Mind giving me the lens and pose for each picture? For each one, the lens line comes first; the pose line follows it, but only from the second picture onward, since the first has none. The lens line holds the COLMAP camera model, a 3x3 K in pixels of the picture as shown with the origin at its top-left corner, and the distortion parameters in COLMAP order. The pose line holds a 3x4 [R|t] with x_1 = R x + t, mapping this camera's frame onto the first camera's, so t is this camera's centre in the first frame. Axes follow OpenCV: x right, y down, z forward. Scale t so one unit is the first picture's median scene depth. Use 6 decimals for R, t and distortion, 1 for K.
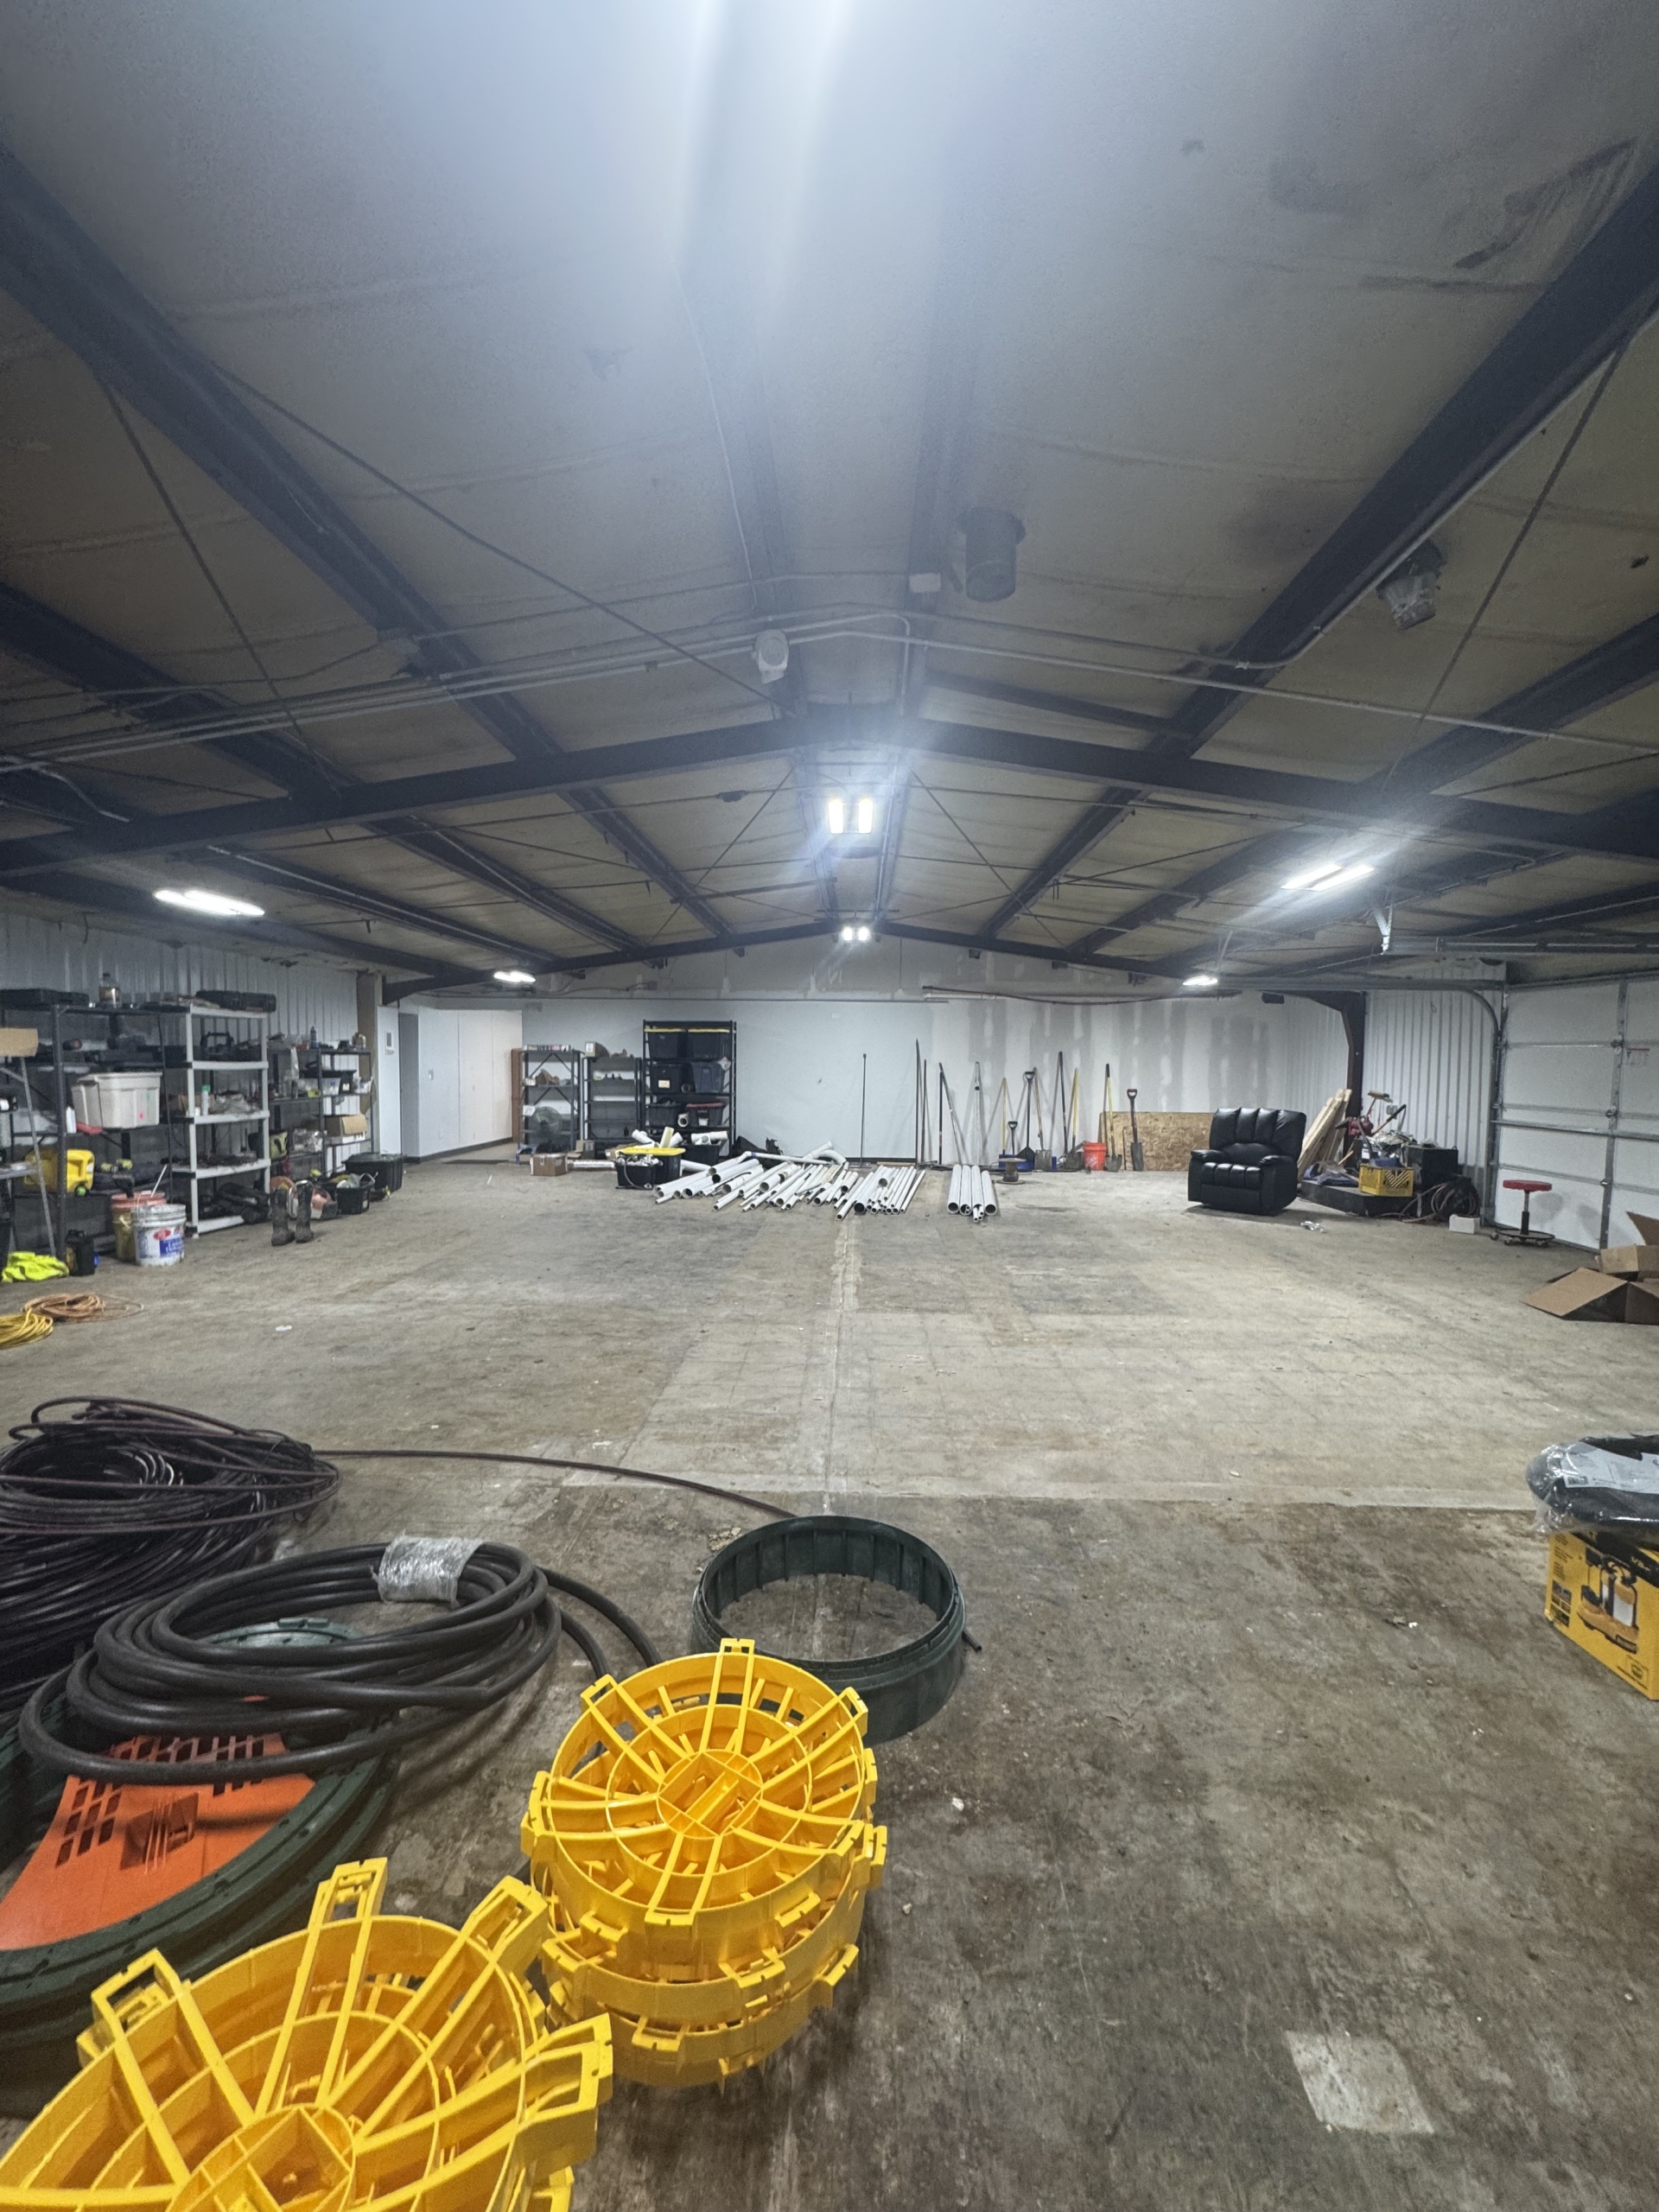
lens RADIAL K [[882.8, 0, 833.5], [0, 882.8, 1107.4], [0, 0, 1]] dist [-0.003313, 0.000637]
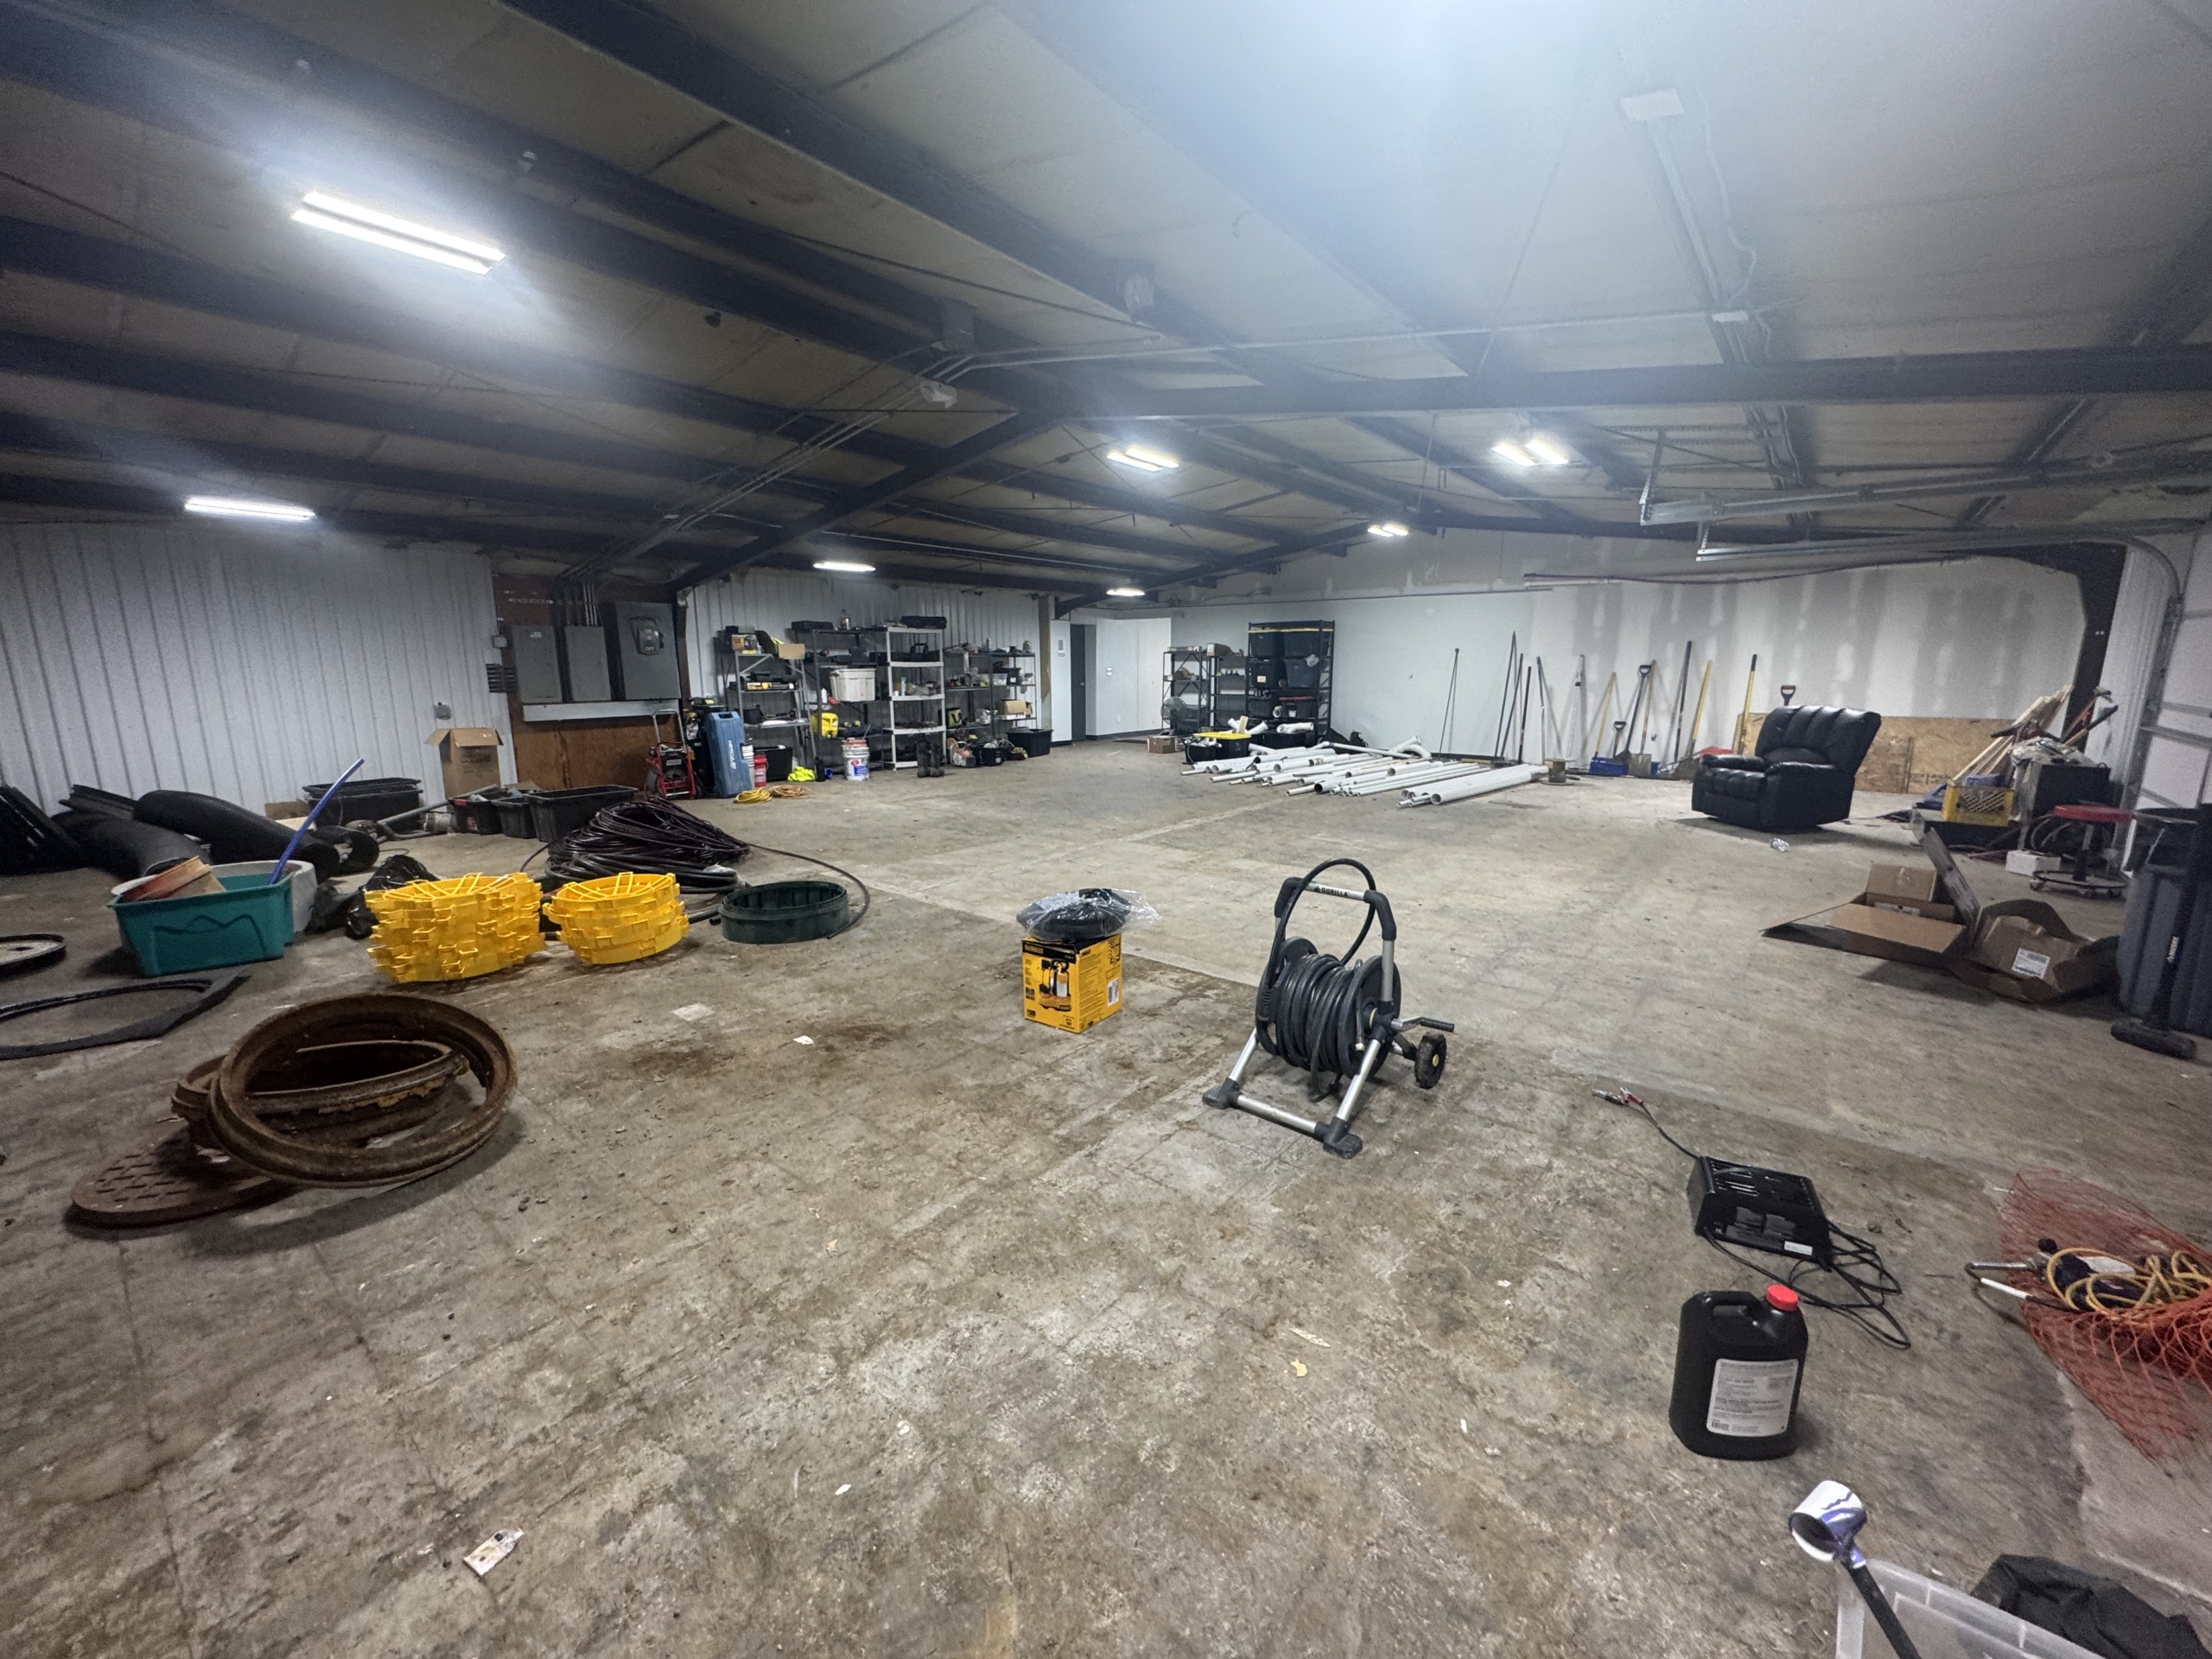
lens RADIAL K [[882.8, 0, 1106.0], [0, 882.8, 829.5], [0, 0, 1]] dist [-0.003313, 0.000637]
pose [[0.792610, 0.102404, -0.601068, 0.441157], [-0.021289, 0.989842, 0.140566, 0.012363], [0.609357, -0.098618, 0.786739, -0.050035]]
